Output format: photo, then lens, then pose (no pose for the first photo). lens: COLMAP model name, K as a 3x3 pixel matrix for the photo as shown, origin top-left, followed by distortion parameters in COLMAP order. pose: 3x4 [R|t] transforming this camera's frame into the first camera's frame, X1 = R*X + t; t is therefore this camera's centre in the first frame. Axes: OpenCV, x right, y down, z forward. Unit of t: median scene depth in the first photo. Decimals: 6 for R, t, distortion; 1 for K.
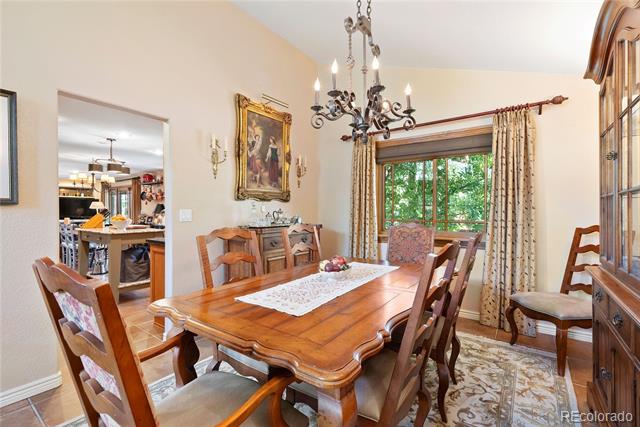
lens RADIAL K [[279.6, 0, 320.0], [0, 279.6, 213.5], [0, 0, 1]] dist [-0.001560, -0.000257]
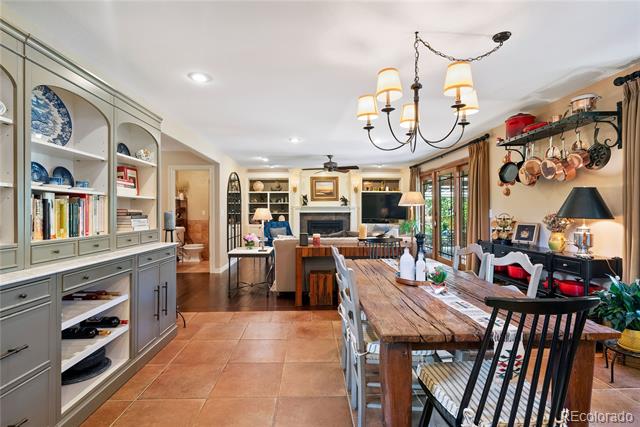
lens RADIAL K [[306.0, 0, 322.1], [0, 306.0, 212.3], [0, 0, 1]] dist [0.000184, -0.000097]
pose [[0.610358, -0.003037, -0.792120, -0.439790], [0.000432, 0.999994, -0.003501, -0.005582], [0.792125, 0.001794, 0.610356, 0.515829]]
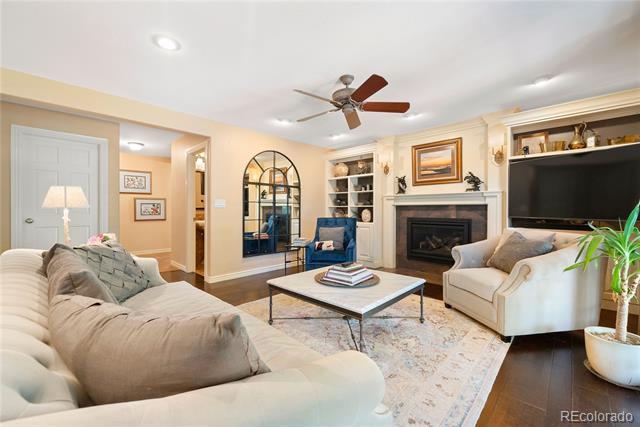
lens RADIAL K [[259.9, 0, 320.0], [0, 259.9, 213.5], [0, 0, 1]] dist [0.000119, 0.000180]
pose [[-0.146855, 0.009843, -0.989109, -0.719533], [-0.008107, 0.999905, 0.011154, 0.004418], [0.989125, 0.009657, -0.146761, 0.995796]]
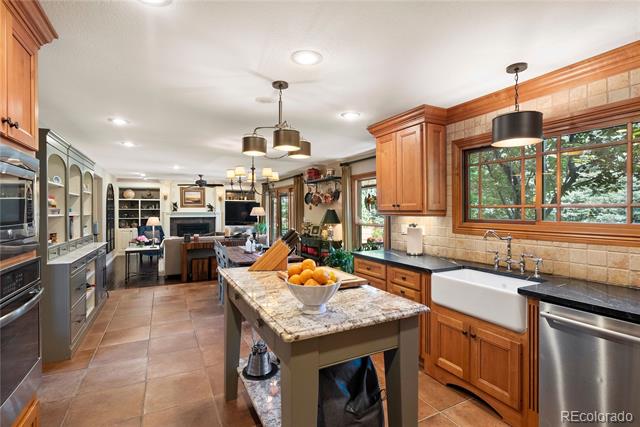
lens RADIAL K [[306.0, 0, 322.1], [0, 306.0, 212.3], [0, 0, 1]] dist [0.000184, -0.000097]
pose [[0.891298, -0.002929, -0.453409, -0.225825], [0.002410, 0.999996, -0.001722, -0.023976], [0.453412, 0.000442, 0.891301, 0.287464]]
